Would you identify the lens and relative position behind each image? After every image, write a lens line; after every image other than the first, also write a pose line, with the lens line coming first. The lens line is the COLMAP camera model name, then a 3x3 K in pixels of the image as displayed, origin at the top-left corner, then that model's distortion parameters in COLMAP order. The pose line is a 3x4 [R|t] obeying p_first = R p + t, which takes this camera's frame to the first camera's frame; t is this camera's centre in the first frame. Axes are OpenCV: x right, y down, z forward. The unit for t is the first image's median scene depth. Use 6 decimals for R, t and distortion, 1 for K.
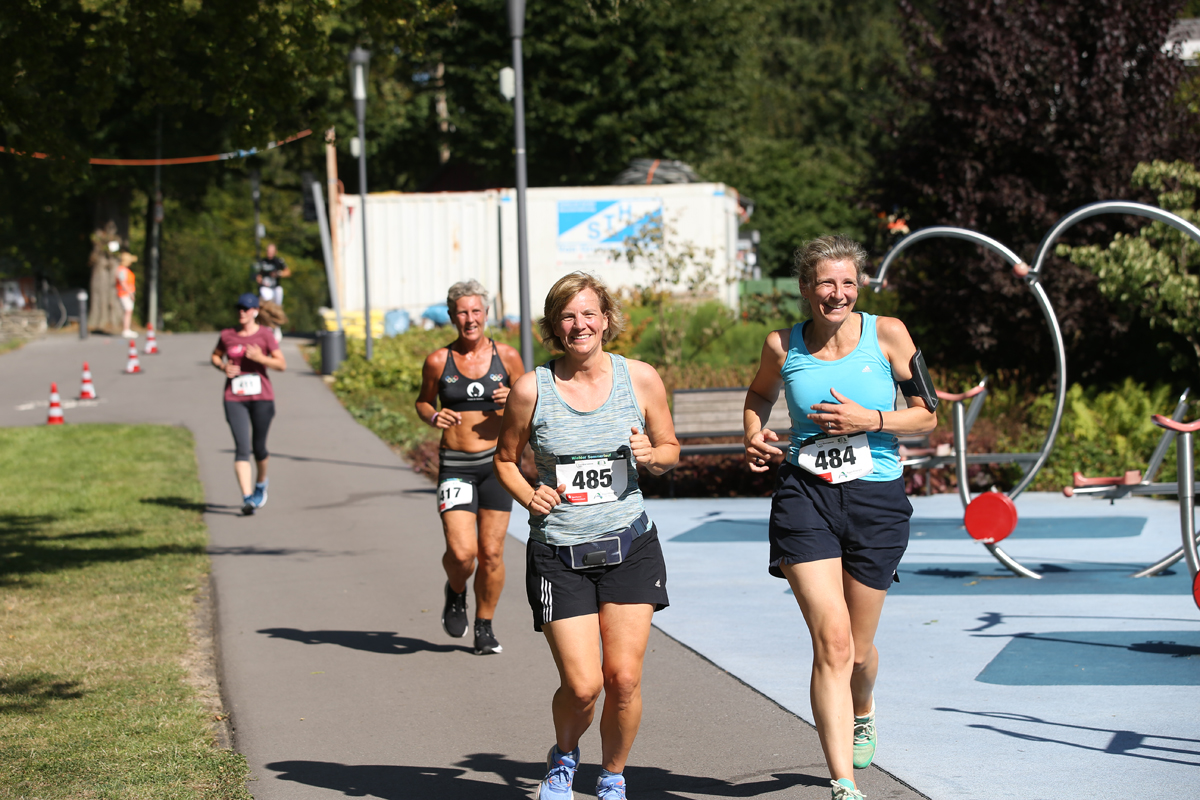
lens RADIAL K [[3169.3, 0, 600.0], [0, 3169.3, 400.0], [0, 0, 1]] dist [-0.067687, -0.464186]
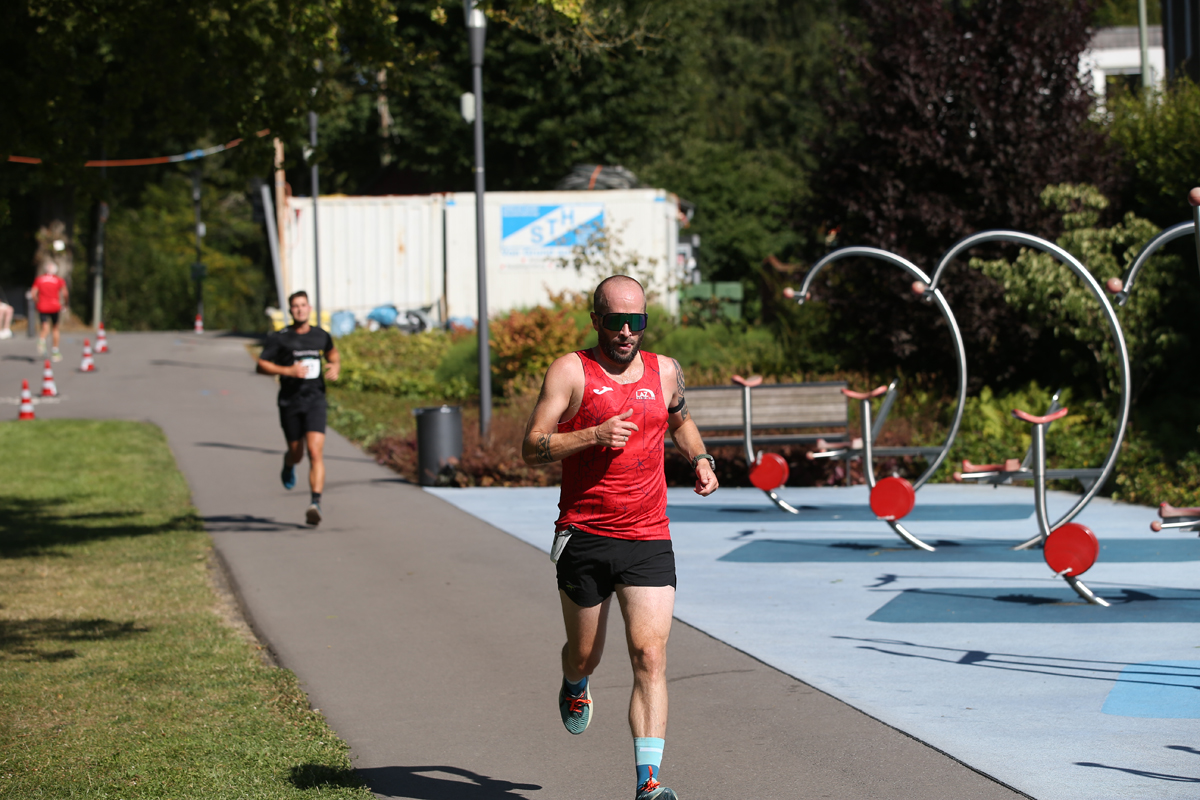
lens RADIAL K [[3326.2, 0, 600.0], [0, 3326.2, 400.0], [0, 0, 1]] dist [-0.119742, 0.343803]
pose [[0.999770, 0.006854, 0.020307, -0.003119], [-0.006829, 0.999976, -0.001264, 0.000869], [-0.020315, 0.001125, 0.999793, -0.069914]]
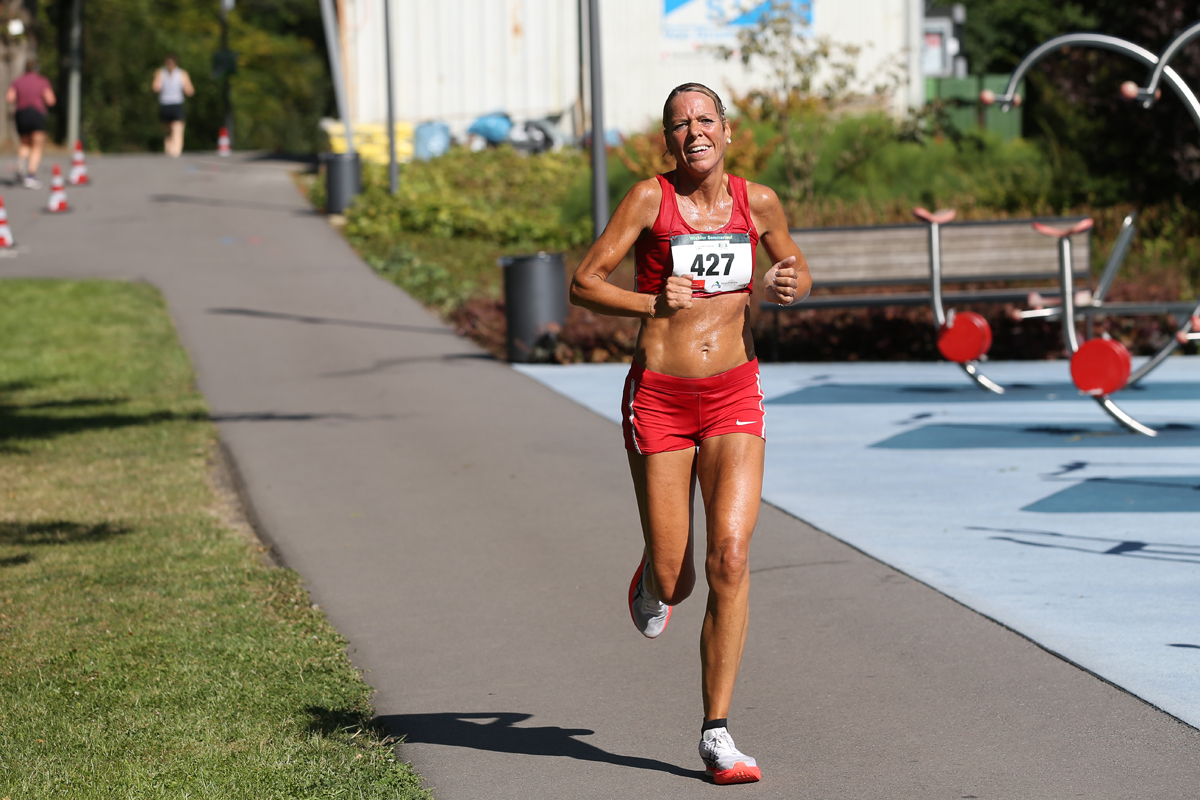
lens RADIAL K [[5174.9, 0, 719.5], [0, 5174.9, 399.1], [0, 0, 1]] dist [0.135502, 0.021551]
pose [[0.999969, 0.001131, -0.007846, 0.008258], [-0.000923, 0.999649, 0.026462, 0.002300], [0.007873, -0.026454, 0.999619, -0.141836]]
